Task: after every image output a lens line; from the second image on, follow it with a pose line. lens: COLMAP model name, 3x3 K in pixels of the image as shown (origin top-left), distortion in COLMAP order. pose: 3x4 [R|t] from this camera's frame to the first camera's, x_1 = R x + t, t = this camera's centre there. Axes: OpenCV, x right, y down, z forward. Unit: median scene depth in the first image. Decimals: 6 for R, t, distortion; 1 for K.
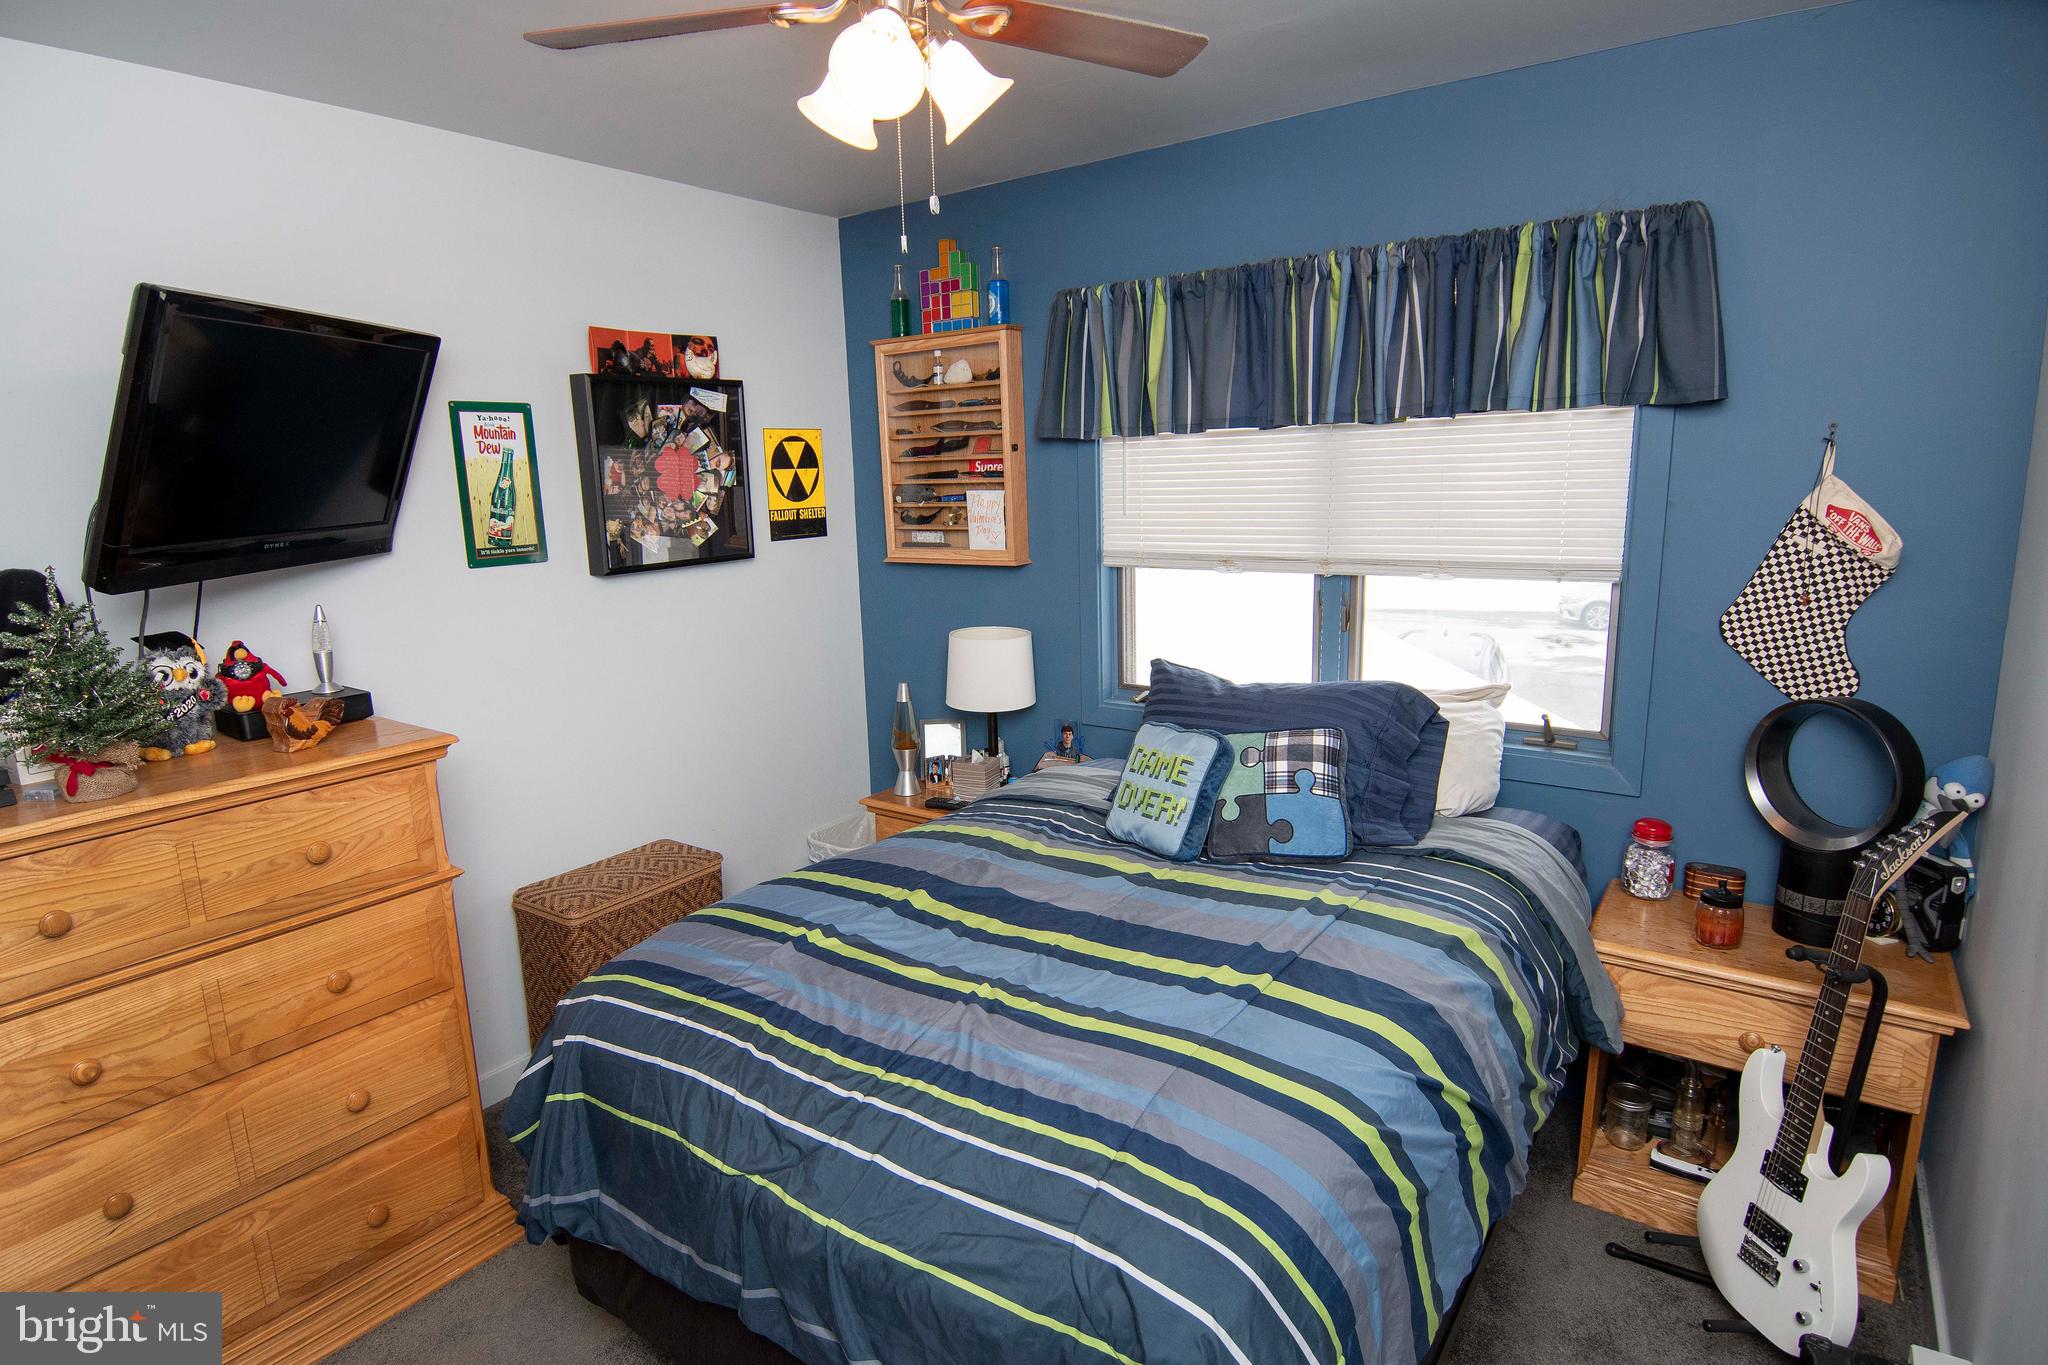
lens RADIAL K [[1092.9, 0, 1024.4], [0, 1092.9, 694.1], [0, 0, 1]] dist [-0.002035, -0.000578]
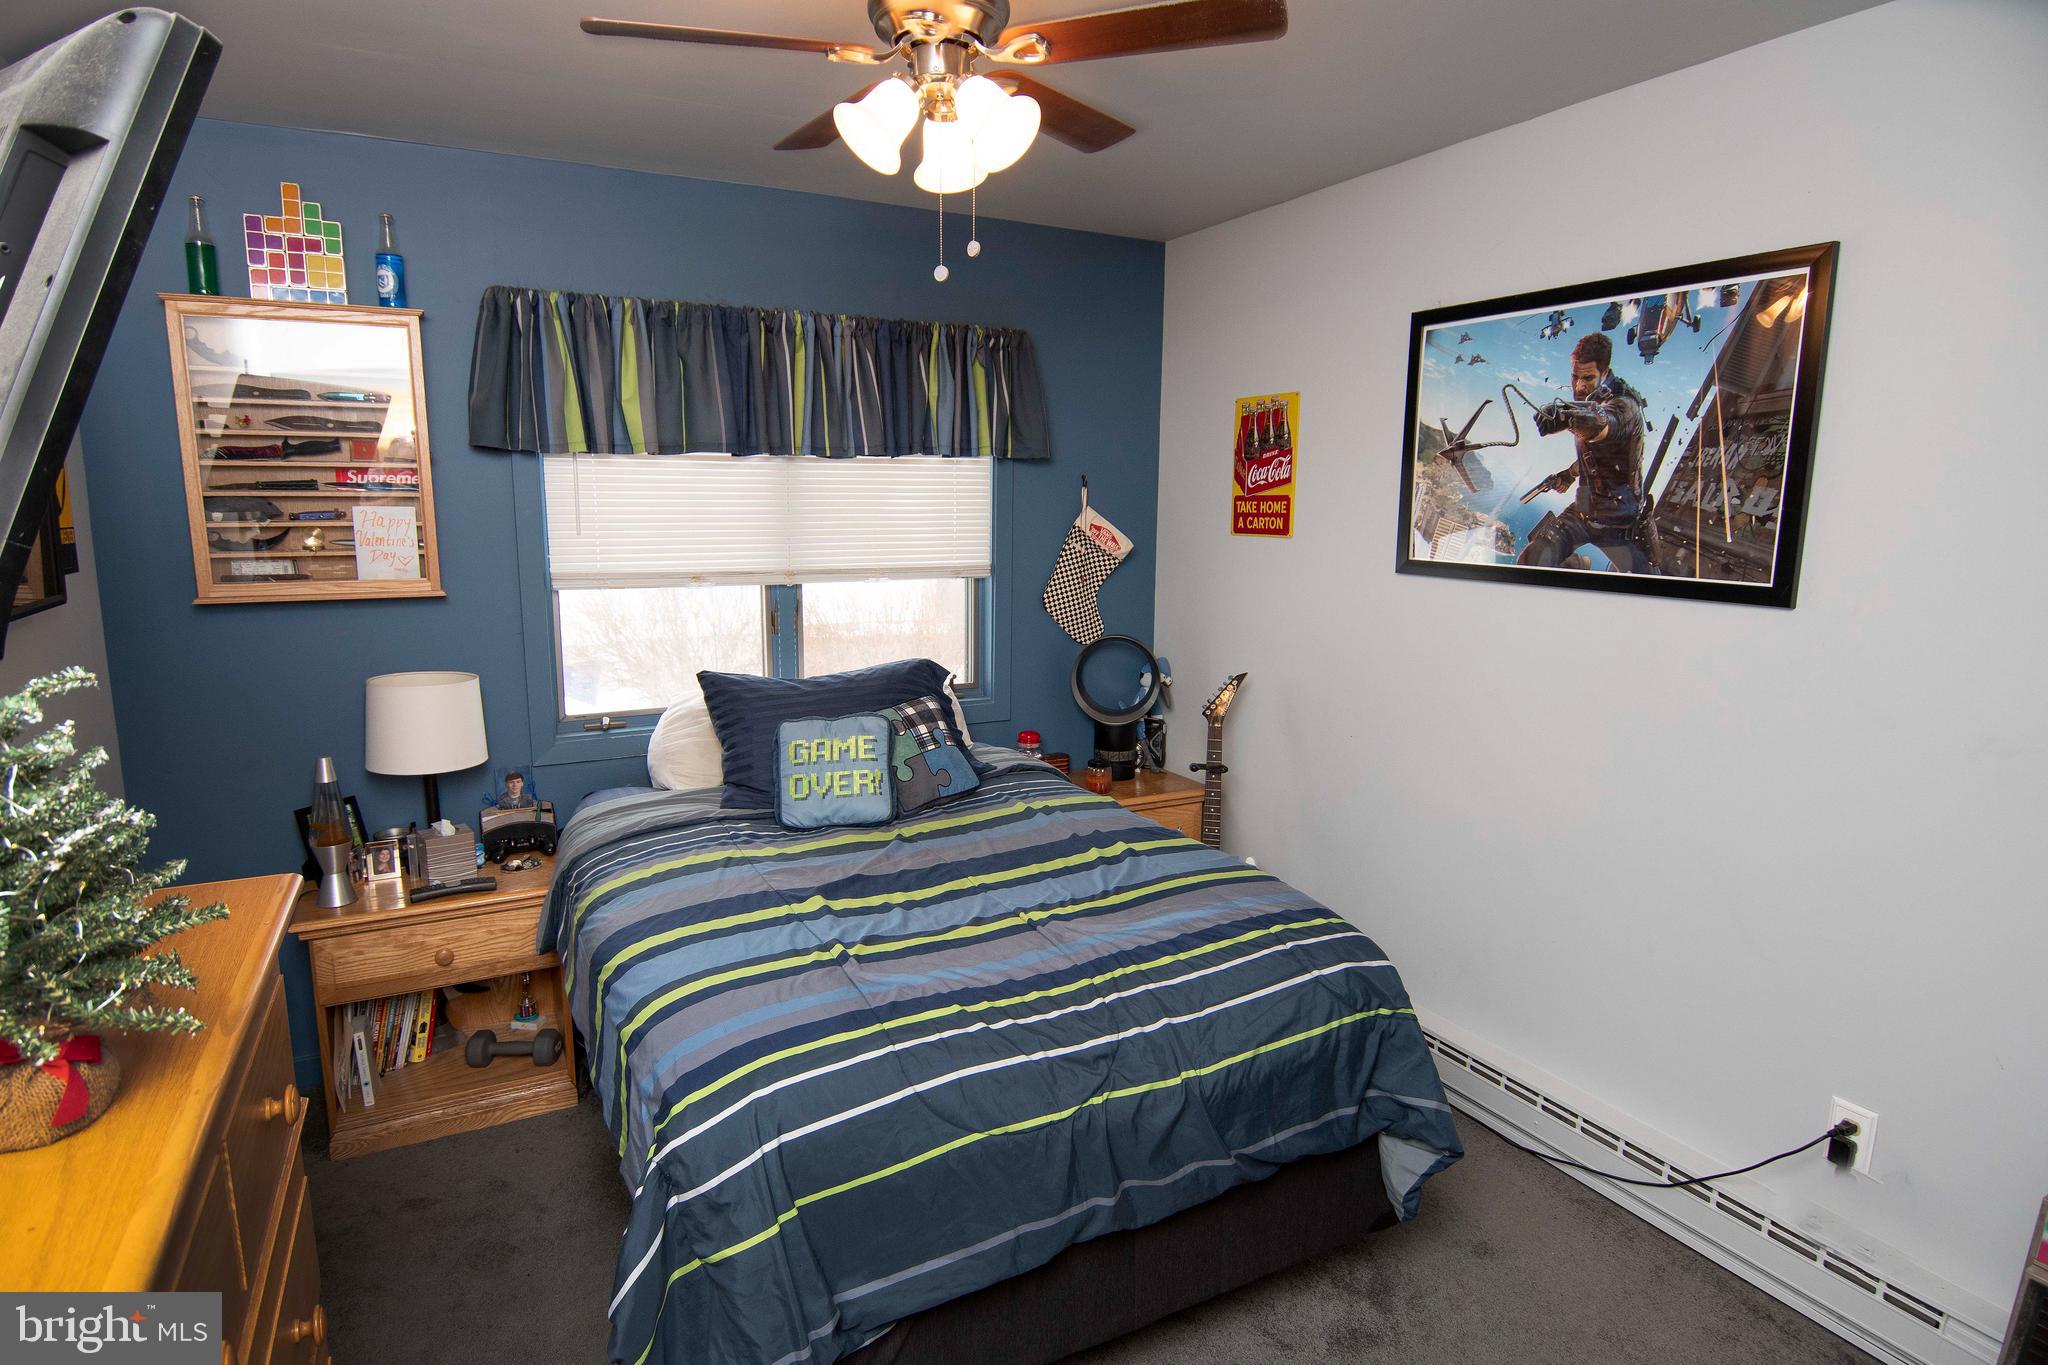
lens RADIAL K [[1073.3, 0, 1024.0], [0, 1073.3, 682.5], [0, 0, 1]] dist [-0.004350, -0.000793]
pose [[0.447630, -0.118779, 0.886295, -0.716041], [0.163796, 0.985261, 0.049315, -0.024814], [-0.879089, 0.123097, 0.460488, 0.304030]]
